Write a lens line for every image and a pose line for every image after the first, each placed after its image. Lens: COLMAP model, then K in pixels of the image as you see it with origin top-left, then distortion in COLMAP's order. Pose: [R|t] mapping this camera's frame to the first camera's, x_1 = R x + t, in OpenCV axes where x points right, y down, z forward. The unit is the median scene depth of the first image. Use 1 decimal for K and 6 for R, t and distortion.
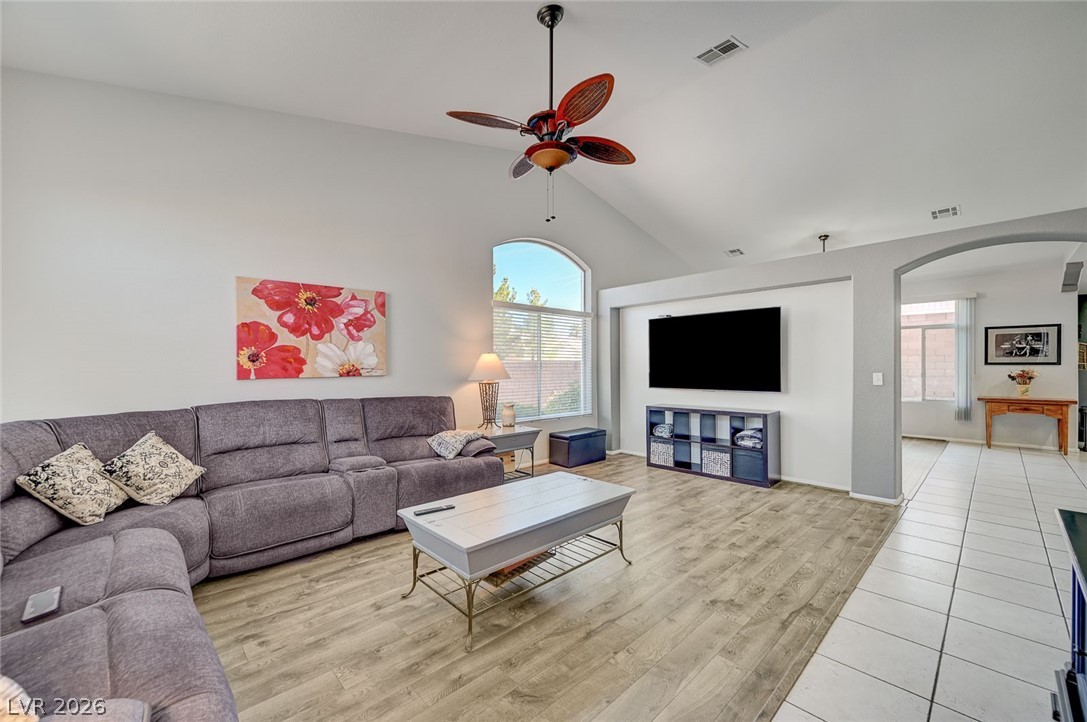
lens RADIAL K [[433.2, 0, 547.3], [0, 433.2, 368.5], [0, 0, 1]] dist [-0.000678, -0.000189]
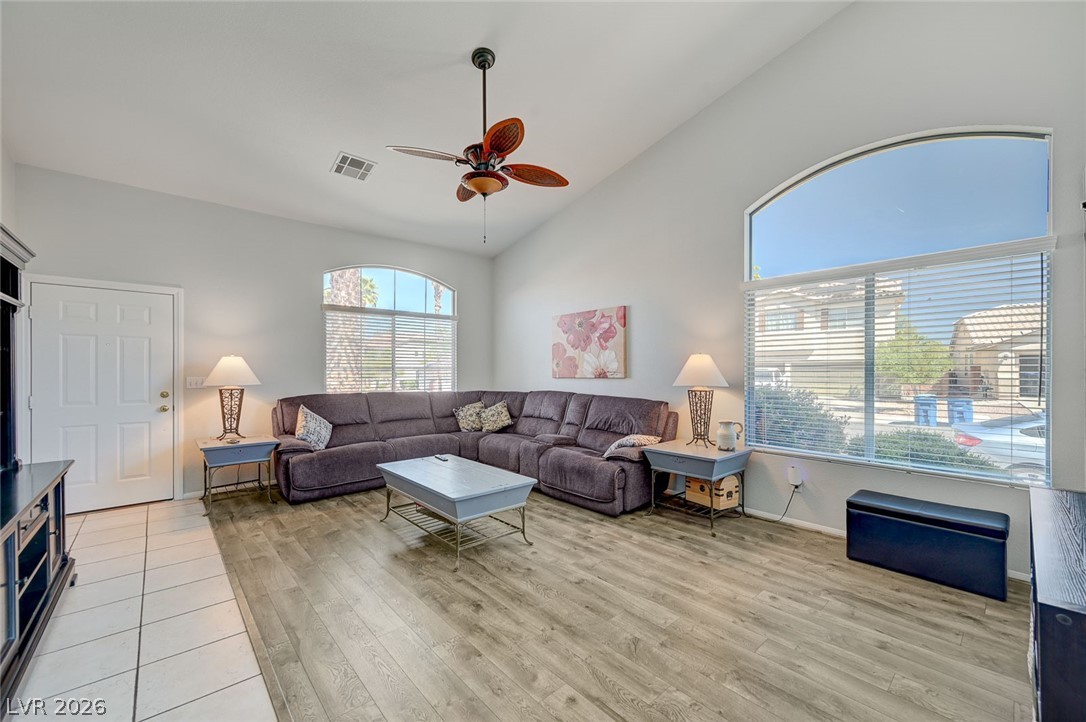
lens RADIAL K [[432.8, 0, 546.8], [0, 432.8, 368.4], [0, 0, 1]] dist [-0.000678, -0.000189]
pose [[-0.034215, -0.001026, -0.999414, 0.958766], [-0.004815, 0.999988, -0.000862, -0.008679], [0.999403, 0.004783, -0.034220, 1.018305]]
